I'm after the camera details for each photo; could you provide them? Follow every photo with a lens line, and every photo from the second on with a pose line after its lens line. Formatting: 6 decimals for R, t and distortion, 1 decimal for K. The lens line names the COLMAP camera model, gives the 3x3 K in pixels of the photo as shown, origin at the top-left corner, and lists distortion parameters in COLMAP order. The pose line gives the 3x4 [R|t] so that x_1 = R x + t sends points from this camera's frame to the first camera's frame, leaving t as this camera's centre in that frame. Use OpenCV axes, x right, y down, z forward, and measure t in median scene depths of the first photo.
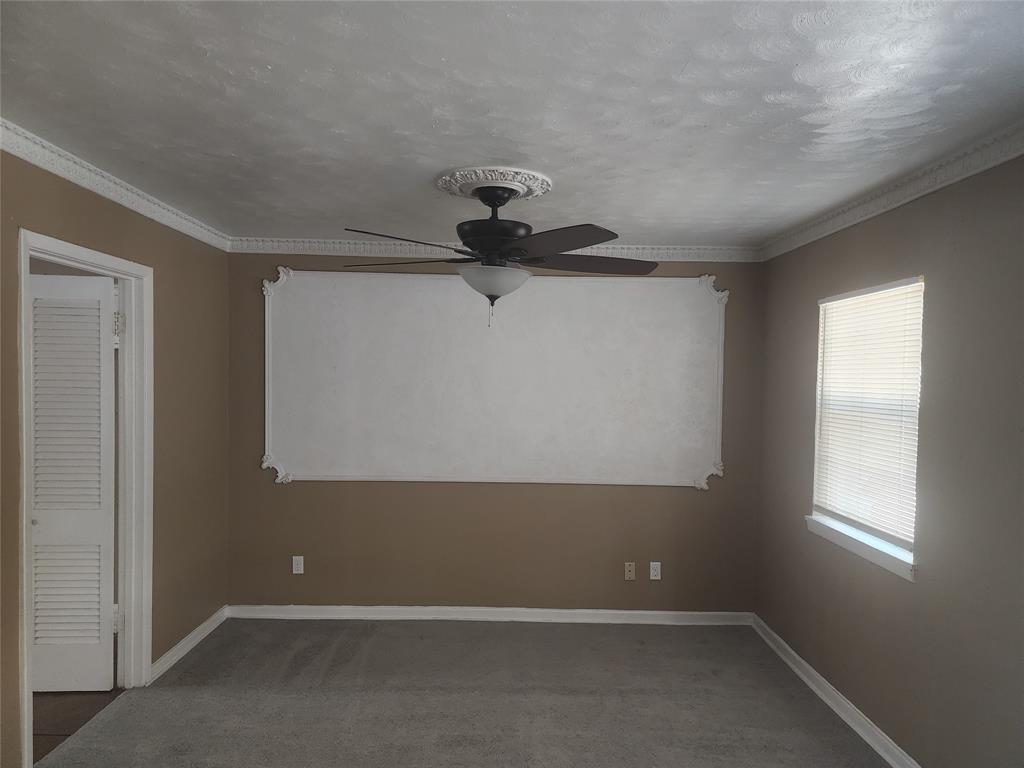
lens RADIAL K [[692.9, 0, 512.2], [0, 692.9, 398.7], [0, 0, 1]] dist [0.136537, -0.133105]
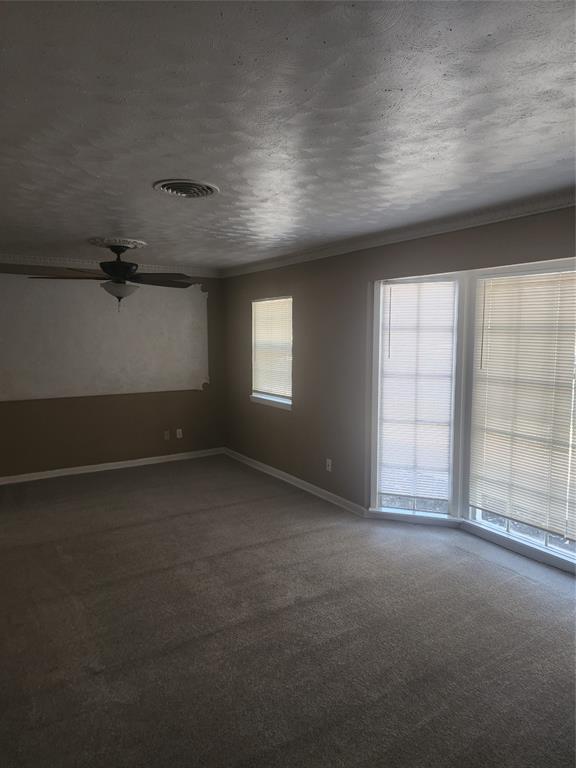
lens RADIAL K [[519.7, 0, 288.0], [0, 519.7, 384.0], [0, 0, 1]] dist [0.136537, -0.133105]
pose [[0.855525, -0.066212, 0.513510, -0.420662], [0.033361, 0.996778, 0.072944, 0.012652], [-0.516685, -0.045274, 0.854978, -0.616597]]
